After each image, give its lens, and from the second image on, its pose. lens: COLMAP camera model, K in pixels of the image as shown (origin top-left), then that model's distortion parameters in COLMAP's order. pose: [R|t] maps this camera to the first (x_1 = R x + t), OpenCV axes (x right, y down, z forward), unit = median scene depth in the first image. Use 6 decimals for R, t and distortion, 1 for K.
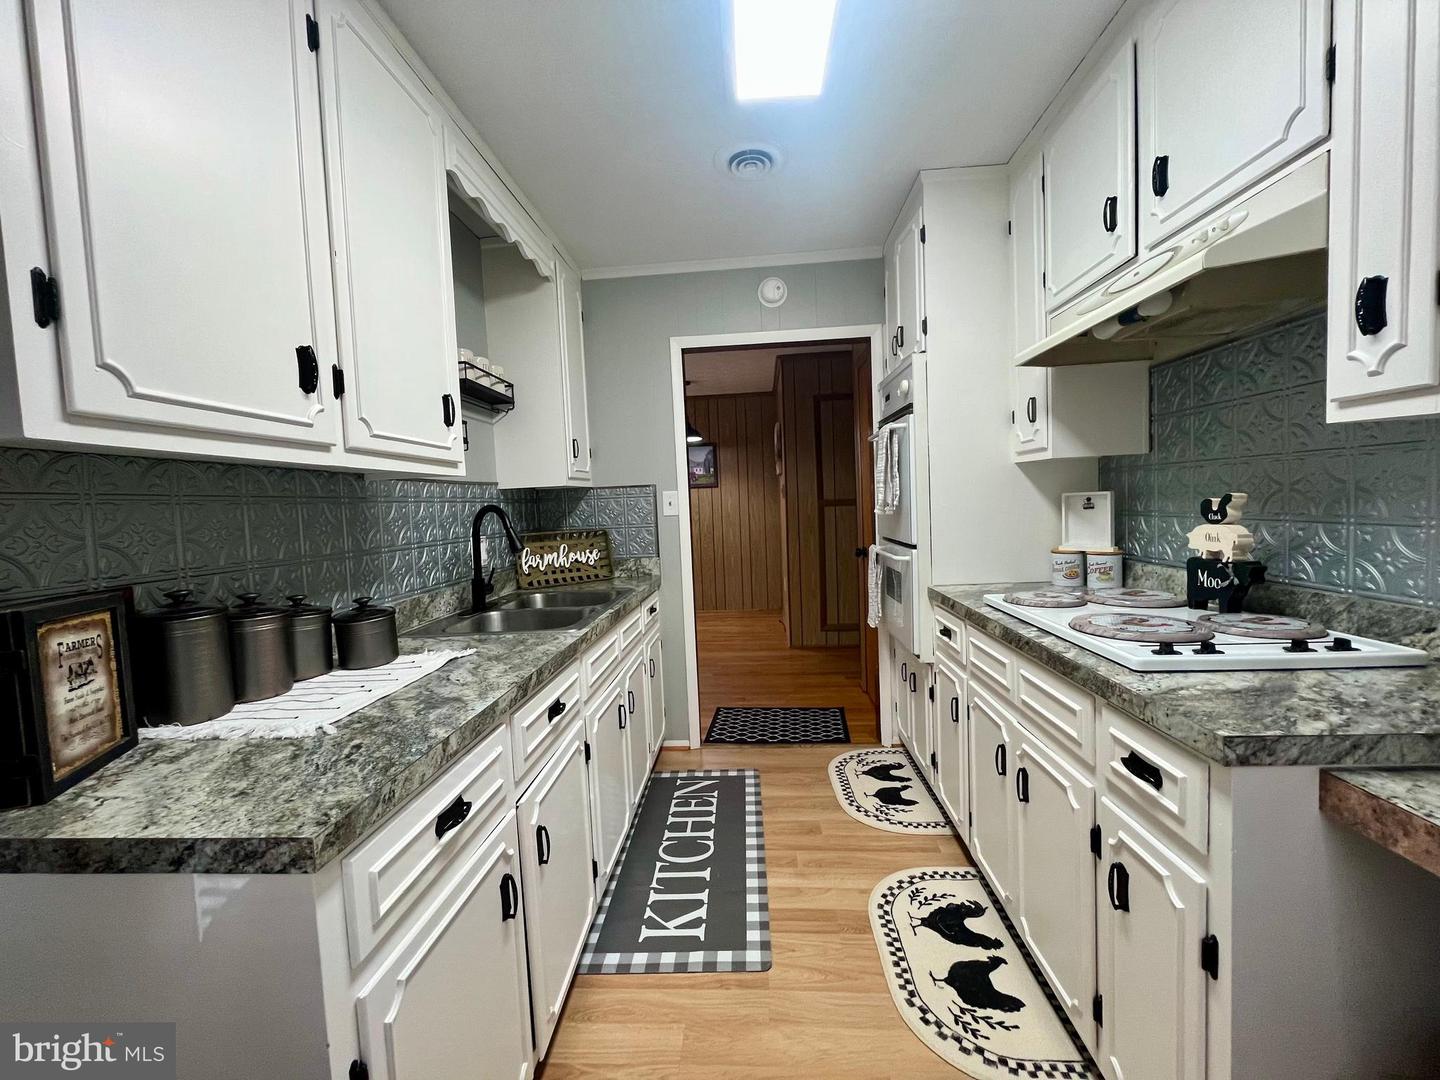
lens RADIAL K [[578.2, 0, 714.7], [0, 578.2, 534.2], [0, 0, 1]] dist [-0.003530, -0.000530]
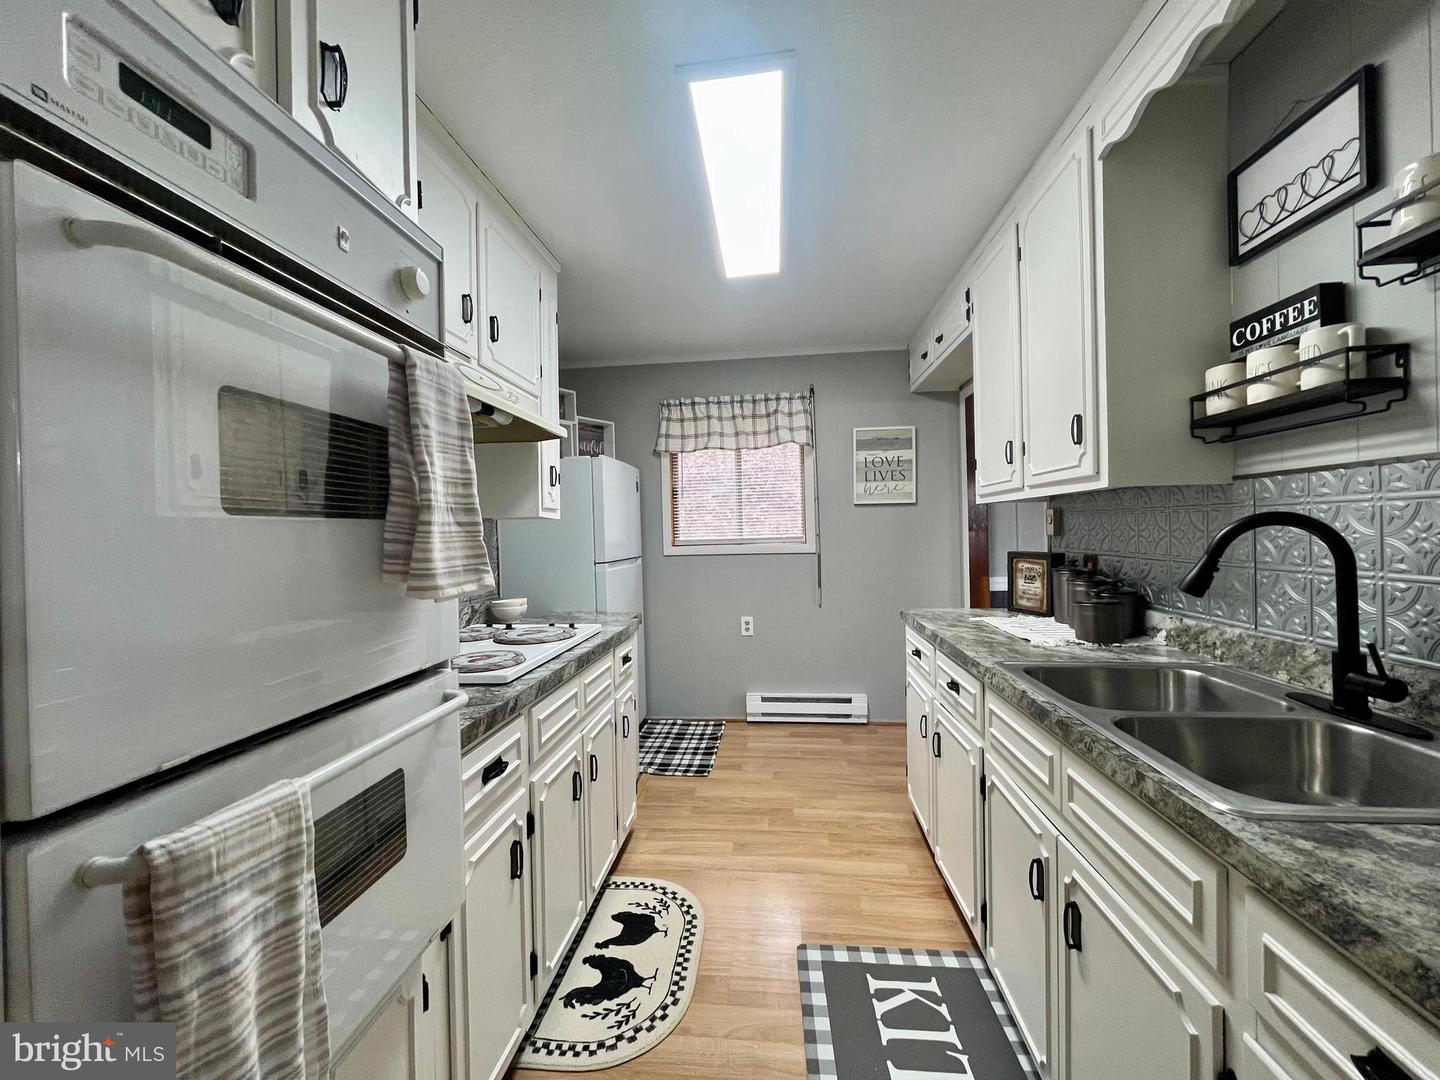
lens RADIAL K [[578.2, 0, 714.7], [0, 578.2, 534.2], [0, 0, 1]] dist [-0.003530, -0.000530]
pose [[-0.996687, 0.070965, 0.039747, 0.145540], [0.073261, 0.995528, 0.059632, -0.125576], [-0.035337, 0.062346, -0.997429, 1.915668]]
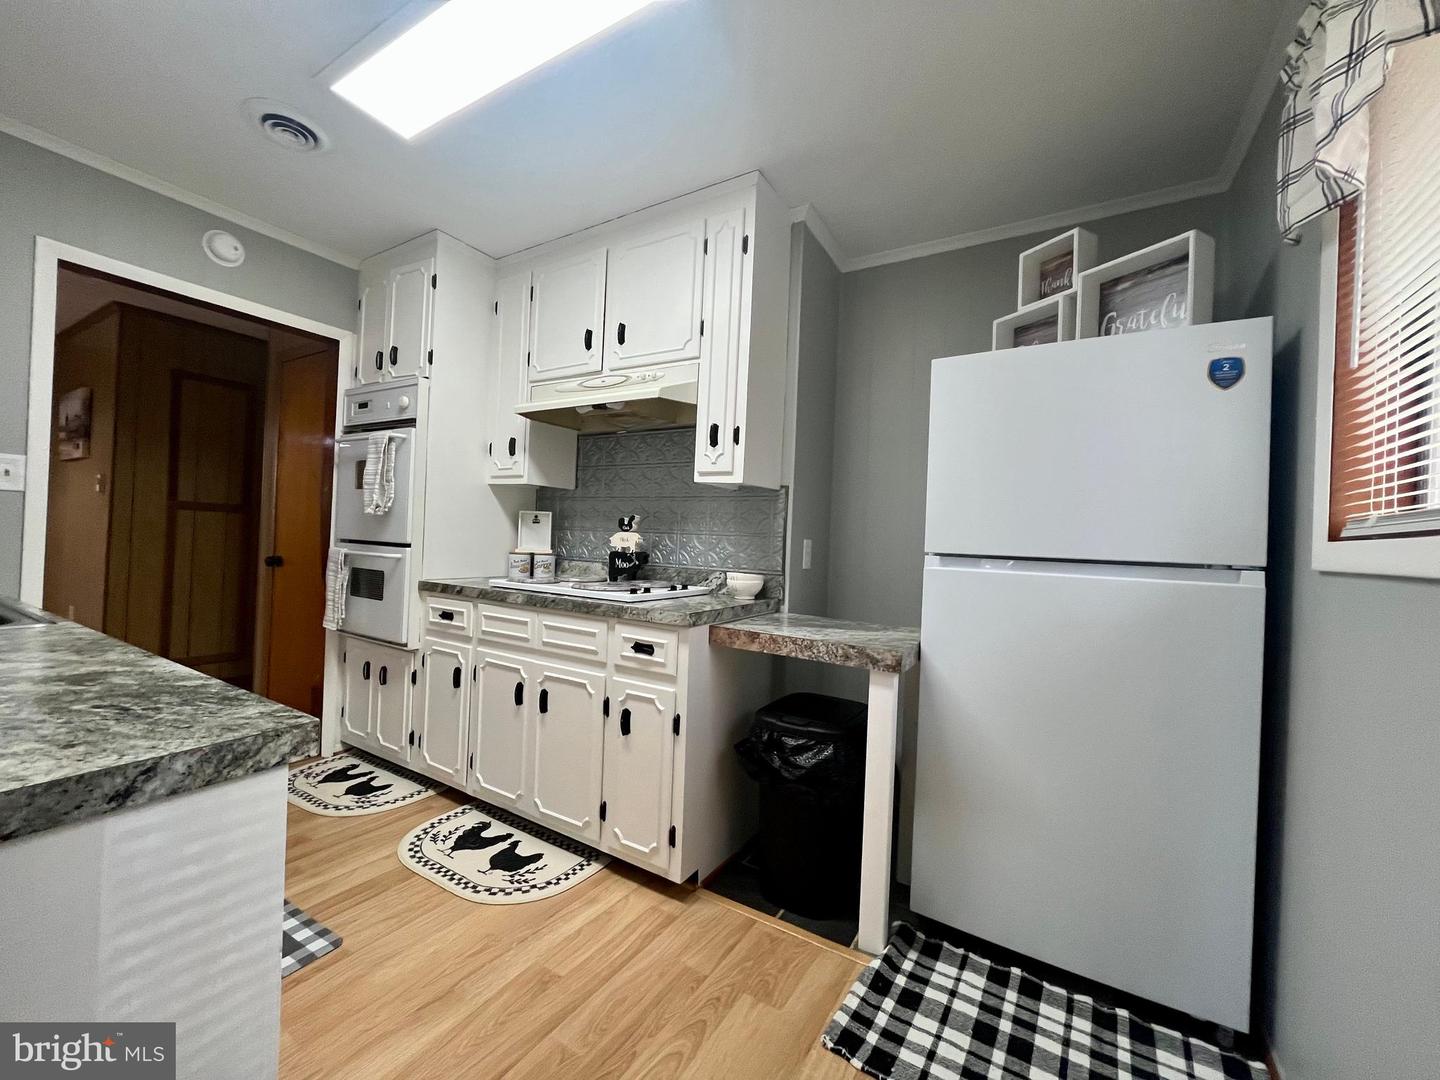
lens RADIAL K [[578.2, 0, 714.7], [0, 578.2, 534.2], [0, 0, 1]] dist [-0.003530, -0.000530]
pose [[0.456723, 0.068397, 0.886976, -0.502163], [-0.011640, 0.997414, -0.070919, 0.096318], [-0.889533, 0.022066, 0.456339, -0.049684]]
